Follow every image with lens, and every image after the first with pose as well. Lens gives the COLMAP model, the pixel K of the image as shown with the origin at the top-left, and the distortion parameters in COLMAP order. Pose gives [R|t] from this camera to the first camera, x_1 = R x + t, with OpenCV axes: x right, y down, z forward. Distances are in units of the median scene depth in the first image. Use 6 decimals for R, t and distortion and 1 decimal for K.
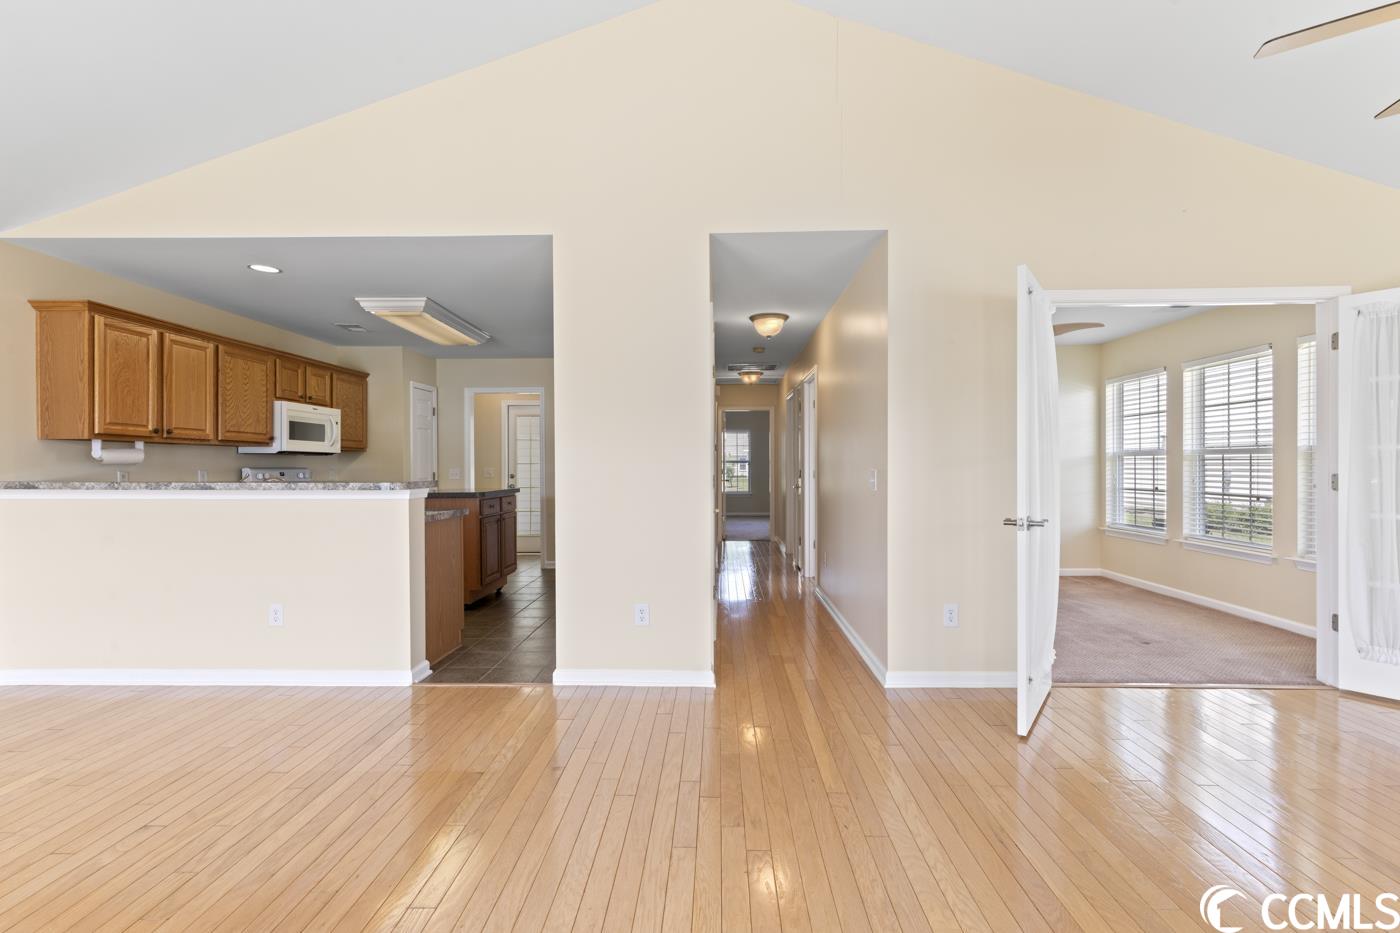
lens RADIAL K [[634.9, 0, 704.6], [0, 634.9, 467.9], [0, 0, 1]] dist [0.003377, -0.000662]
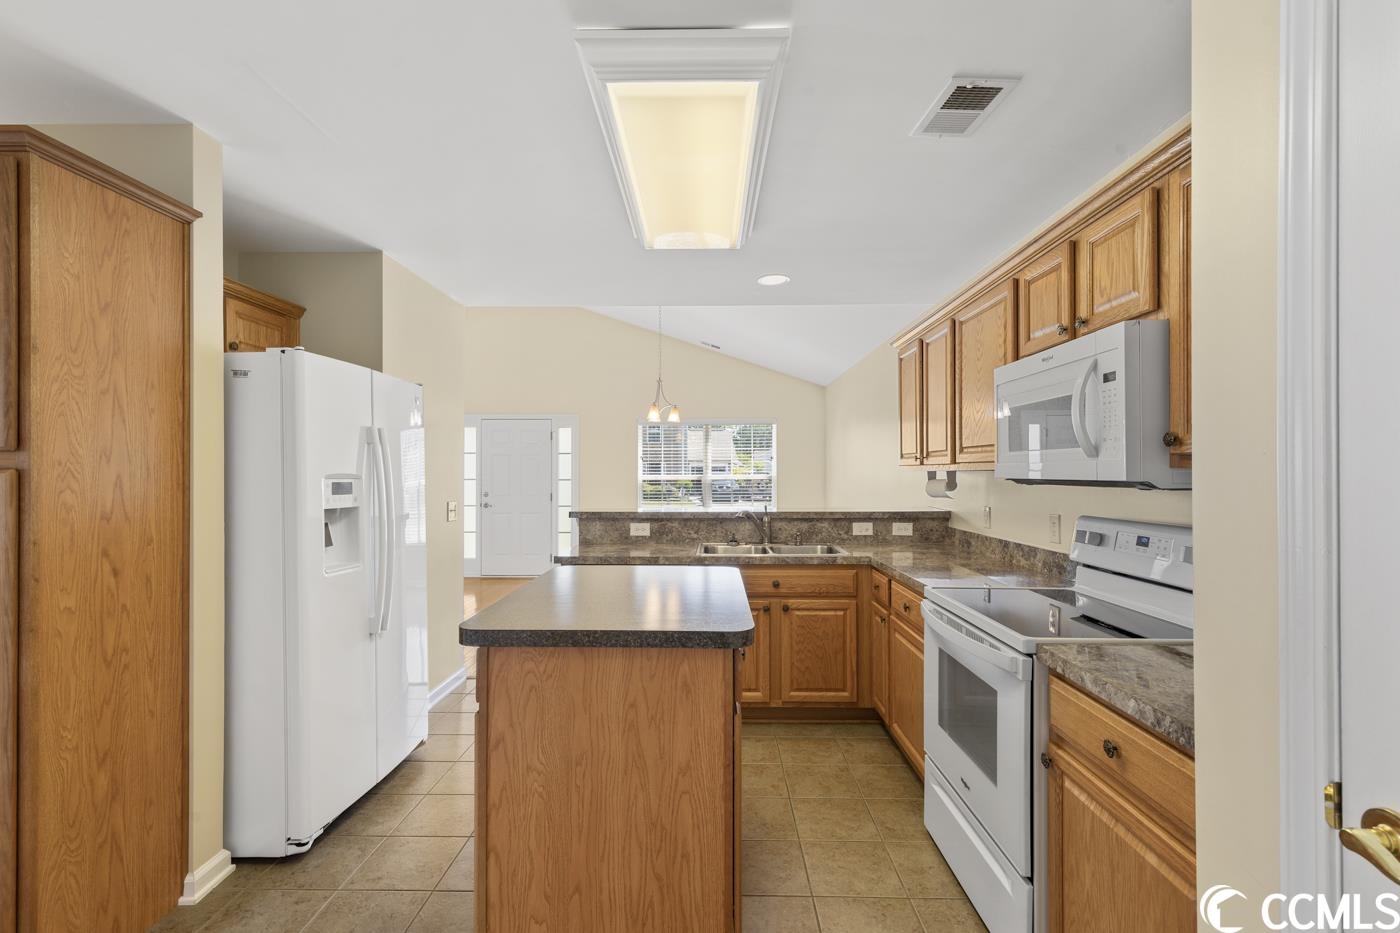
lens RADIAL K [[626.8, 0, 698.5], [0, 626.8, 470.6], [0, 0, 1]] dist [0.003288, 0.000137]
pose [[-0.999975, 0.006059, -0.003541, -0.477605], [0.006069, 0.999978, -0.002833, -0.034640], [0.003523, -0.002854, -0.999990, 1.555402]]
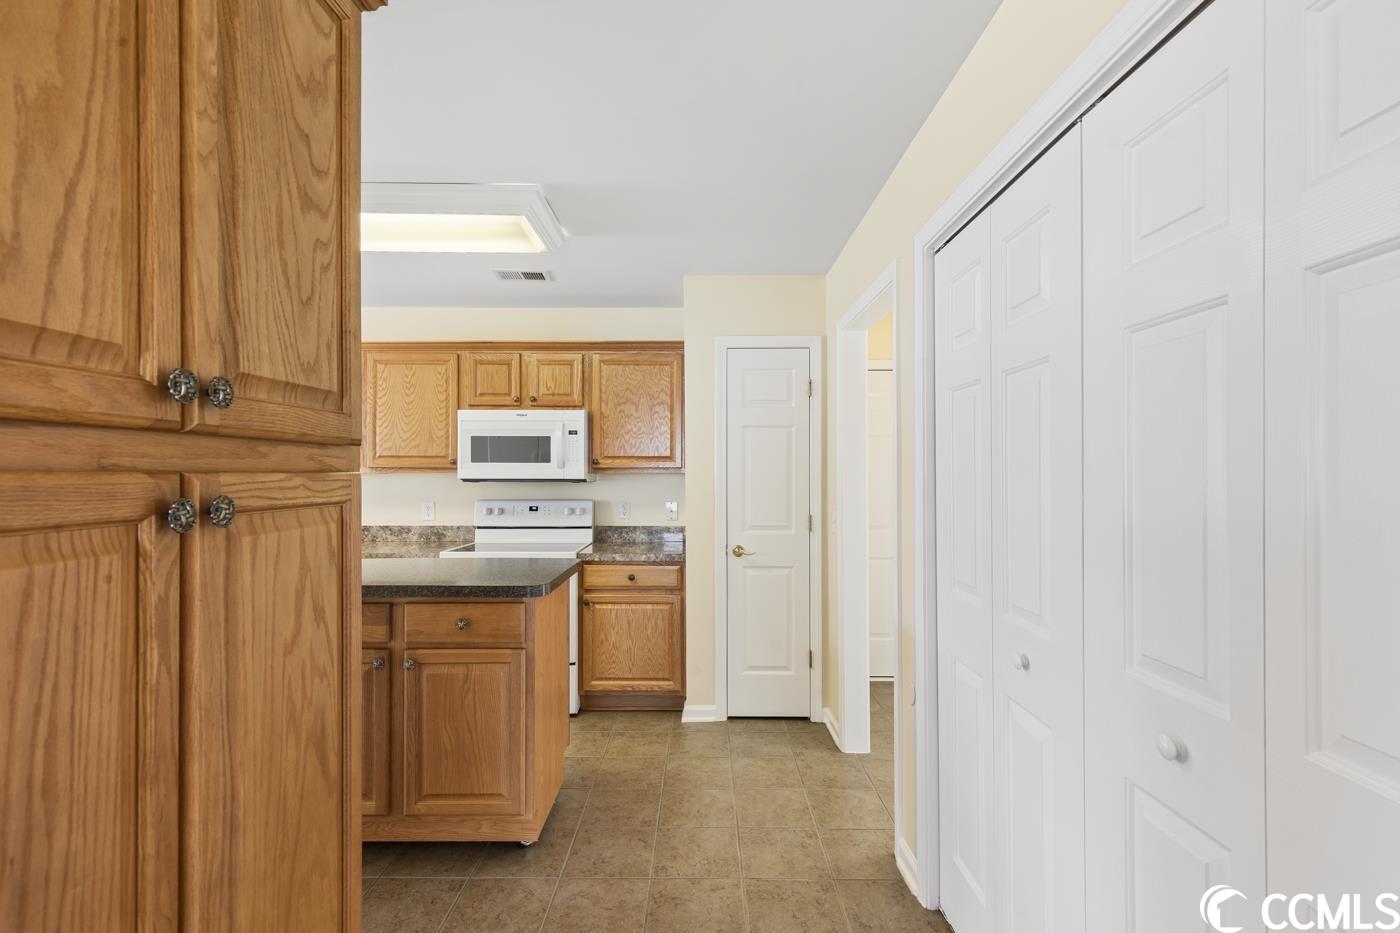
lens RADIAL K [[634.9, 0, 704.6], [0, 634.9, 467.9], [0, 0, 1]] dist [0.003377, -0.000662]
pose [[0.029553, -0.003745, -0.999556, 0.076065], [-0.002295, 0.999990, -0.003815, -0.039542], [0.999561, 0.002407, 0.029544, 1.351422]]
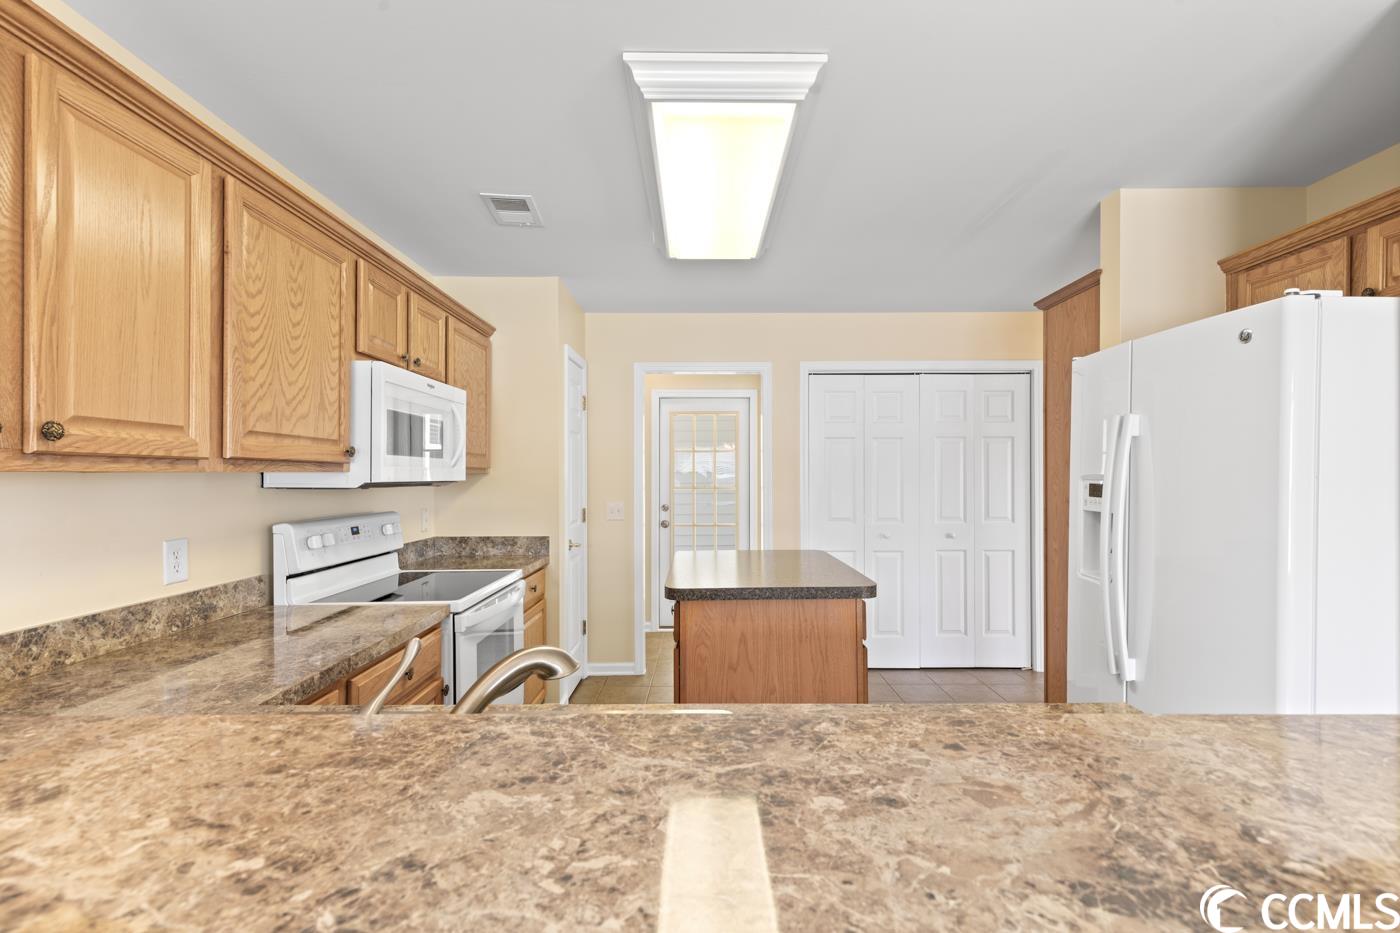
lens RADIAL K [[636.9, 0, 703.5], [0, 636.9, 474.1], [0, 0, 1]] dist [0.000509, 0.000183]
pose [[0.999671, 0.002631, 0.025530, -0.495649], [-0.002550, 0.999992, -0.003205, -0.033485], [-0.025538, 0.003139, 0.999669, 0.626342]]
